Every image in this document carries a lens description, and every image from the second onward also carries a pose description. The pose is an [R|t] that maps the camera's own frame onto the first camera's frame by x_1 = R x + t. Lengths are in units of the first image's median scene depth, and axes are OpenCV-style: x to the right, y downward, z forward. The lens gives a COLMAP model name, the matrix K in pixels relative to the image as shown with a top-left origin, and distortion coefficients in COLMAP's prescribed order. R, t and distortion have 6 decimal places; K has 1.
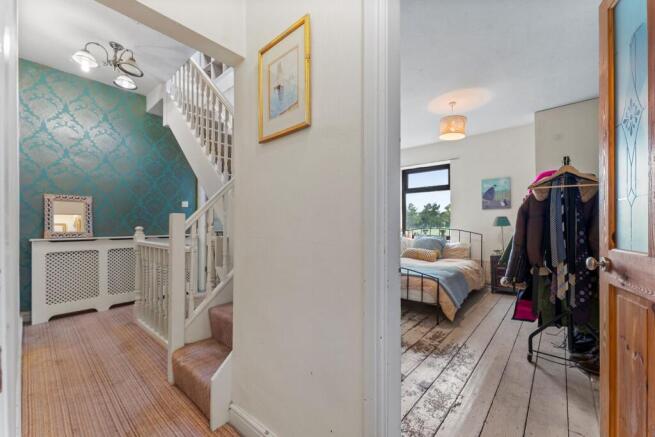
lens RADIAL K [[264.6, 0, 333.5], [0, 264.6, 223.1], [0, 0, 1]] dist [-0.003543, 0.000145]
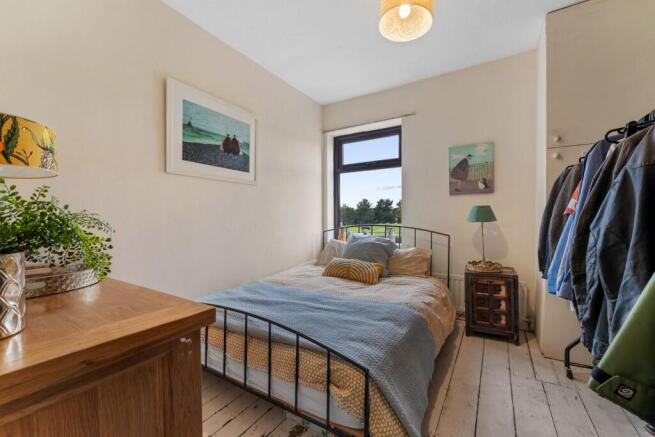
lens RADIAL K [[264.6, 0, 341.1], [0, 264.6, 224.2], [0, 0, 1]] dist [-0.003543, 0.000145]
pose [[0.981794, -0.002012, 0.189939, 0.287124], [-0.002134, 0.999764, 0.021622, 0.007398], [-0.189938, -0.021634, 0.981558, 0.646585]]
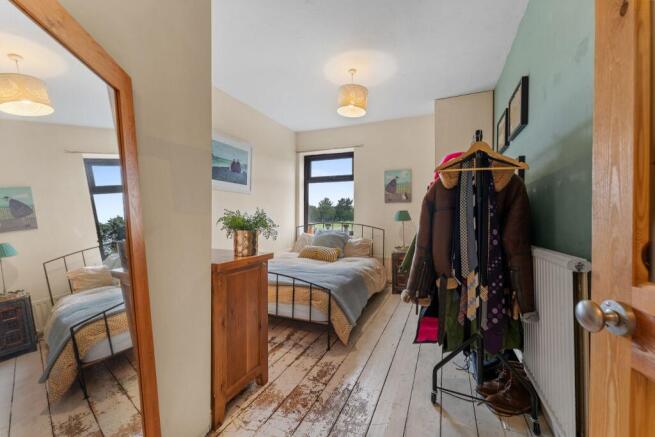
lens RADIAL K [[264.6, 0, 339.2], [0, 264.6, 216.5], [0, 0, 1]] dist [-0.003543, 0.000145]
pose [[0.945371, 0.011269, 0.325800, 0.165469], [-0.011453, 0.999933, -0.001354, 0.000199], [-0.325794, -0.002451, 0.945438, 0.262115]]
